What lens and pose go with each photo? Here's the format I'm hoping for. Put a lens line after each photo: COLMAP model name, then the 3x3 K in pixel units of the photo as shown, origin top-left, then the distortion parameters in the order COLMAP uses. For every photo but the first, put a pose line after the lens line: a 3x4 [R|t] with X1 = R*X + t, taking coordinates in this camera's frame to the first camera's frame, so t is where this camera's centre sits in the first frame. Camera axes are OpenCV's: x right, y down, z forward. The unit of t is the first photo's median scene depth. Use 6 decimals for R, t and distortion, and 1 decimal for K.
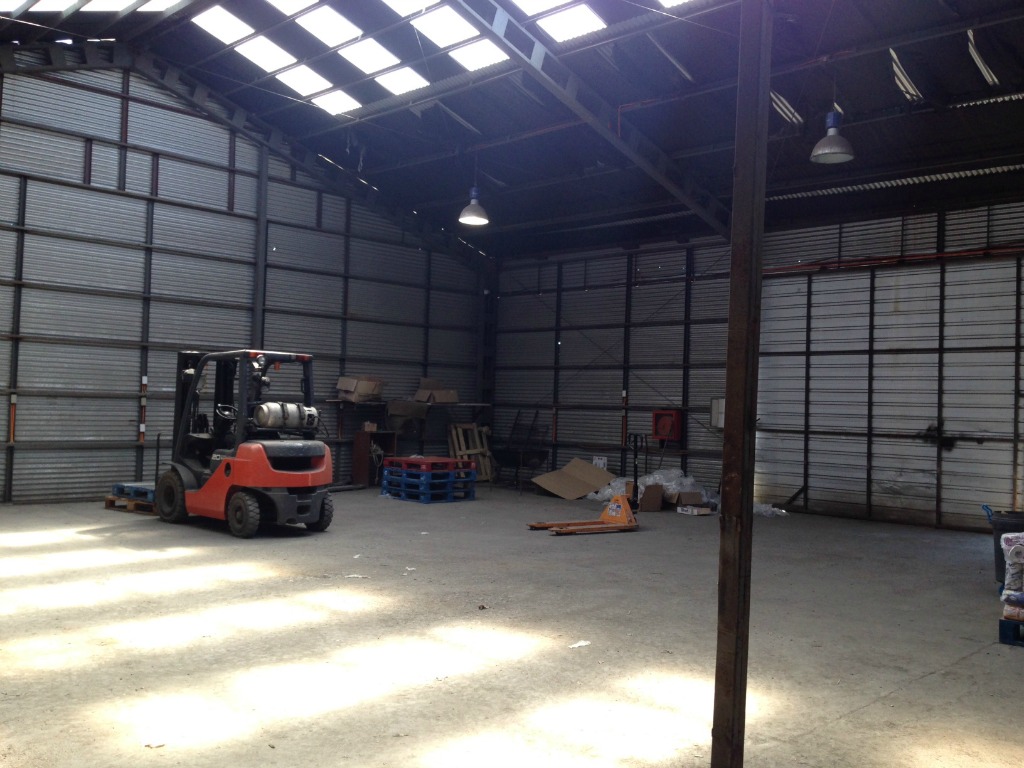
lens RADIAL K [[949.0, 0, 514.0], [0, 949.0, 380.4], [0, 0, 1]] dist [0.153875, -0.297763]
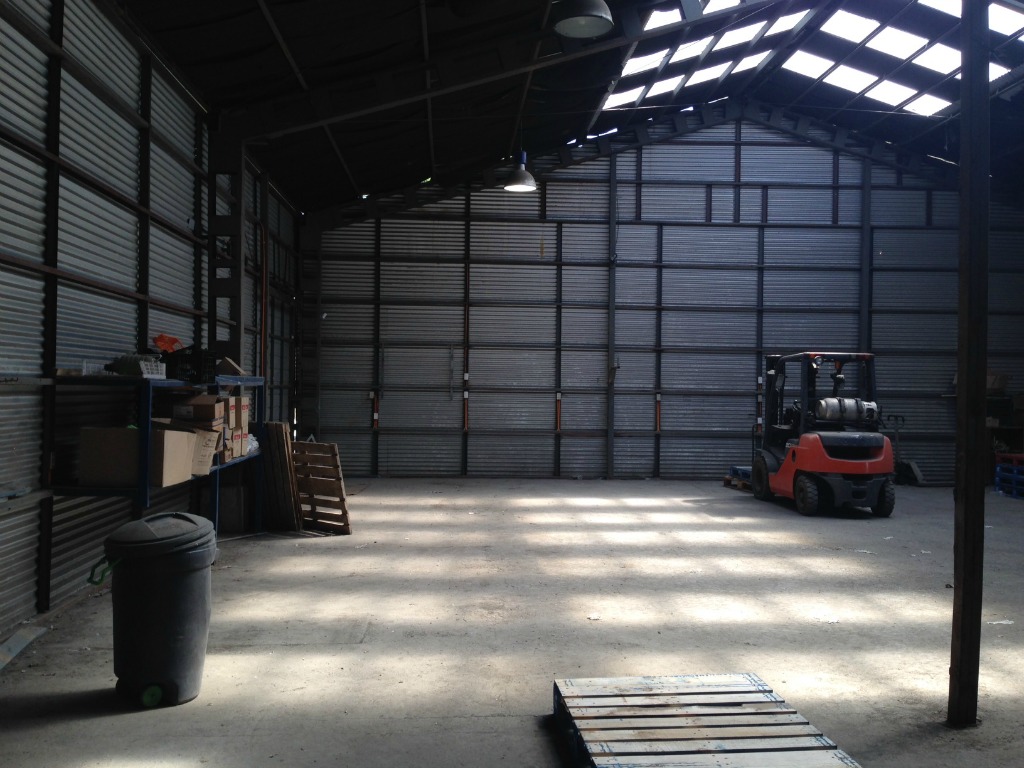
lens RADIAL K [[945.1, 0, 516.3], [0, 945.1, 389.1], [0, 0, 1]] dist [0.143476, -0.248223]
pose [[0.744294, -0.017979, -0.667610, 0.177668], [0.025653, 0.999670, 0.001678, 0.000978], [0.667359, -0.018375, 0.744509, -0.066885]]
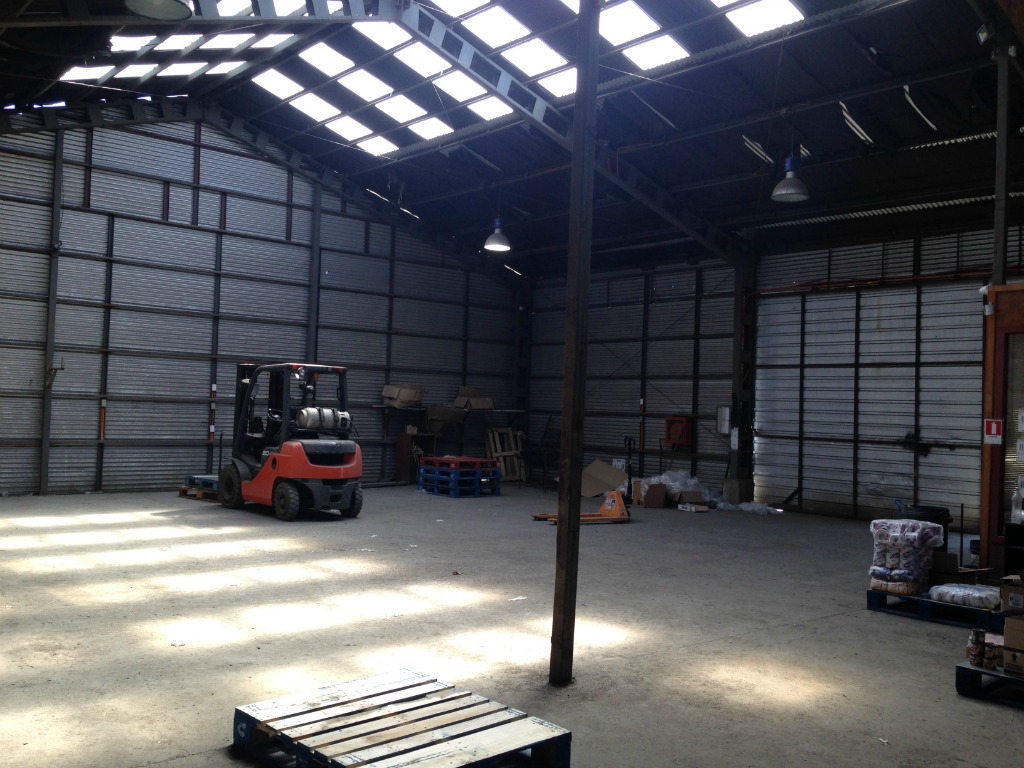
lens RADIAL K [[945.1, 0, 516.3], [0, 945.1, 389.1], [0, 0, 1]] dist [0.143476, -0.248223]
pose [[0.996549, 0.005607, -0.082820, 0.078544], [-0.005385, 0.999981, 0.002907, -0.003903], [0.082835, -0.002451, 0.996560, -0.123323]]
